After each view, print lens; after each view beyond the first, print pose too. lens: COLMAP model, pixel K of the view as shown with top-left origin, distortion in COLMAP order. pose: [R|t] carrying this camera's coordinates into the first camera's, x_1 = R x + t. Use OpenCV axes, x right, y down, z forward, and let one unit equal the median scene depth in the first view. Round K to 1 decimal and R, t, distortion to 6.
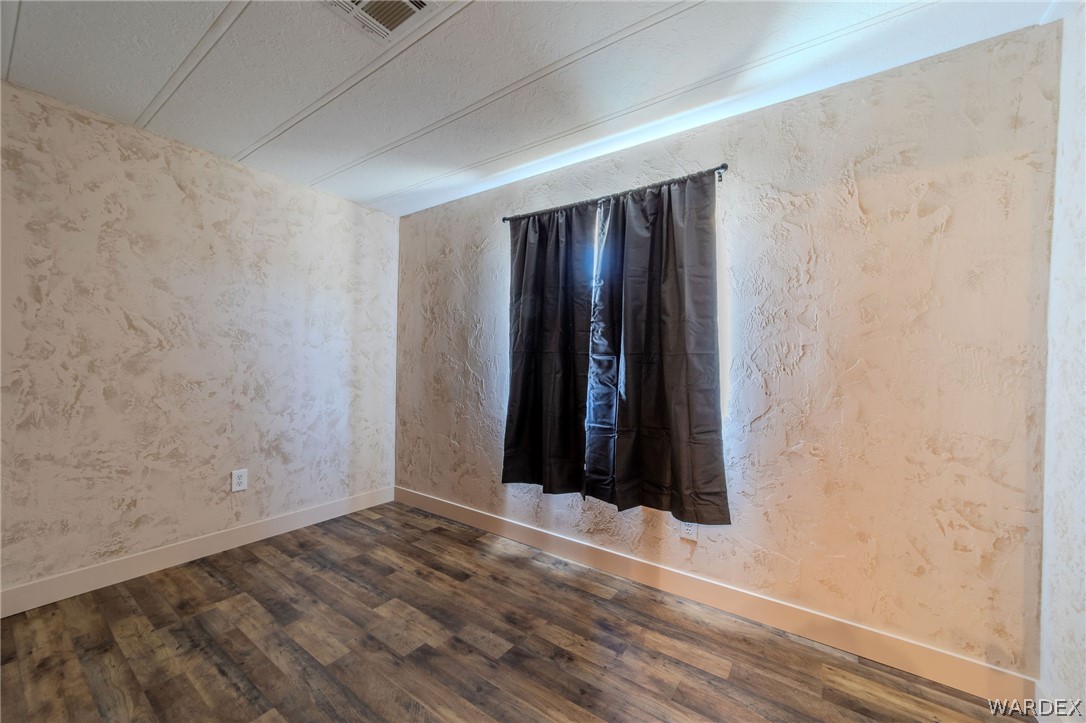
lens RADIAL K [[414.5, 0, 544.4], [0, 414.5, 362.0], [0, 0, 1]] dist [-0.018432, 0.007818]
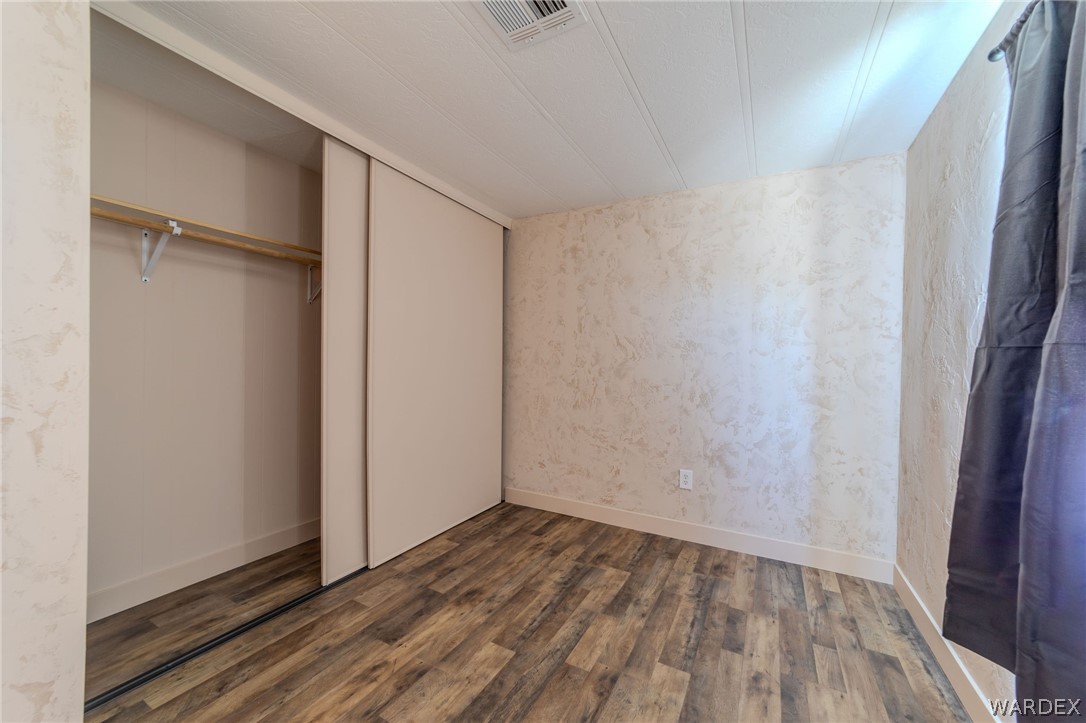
lens RADIAL K [[414.5, 0, 544.7], [0, 414.5, 362.7], [0, 0, 1]] dist [-0.018432, 0.007818]
pose [[0.108637, -0.015030, -0.993968, 0.316737], [-0.016479, 0.999721, -0.016918, 0.004619], [0.993945, 0.018218, 0.108359, 0.522320]]
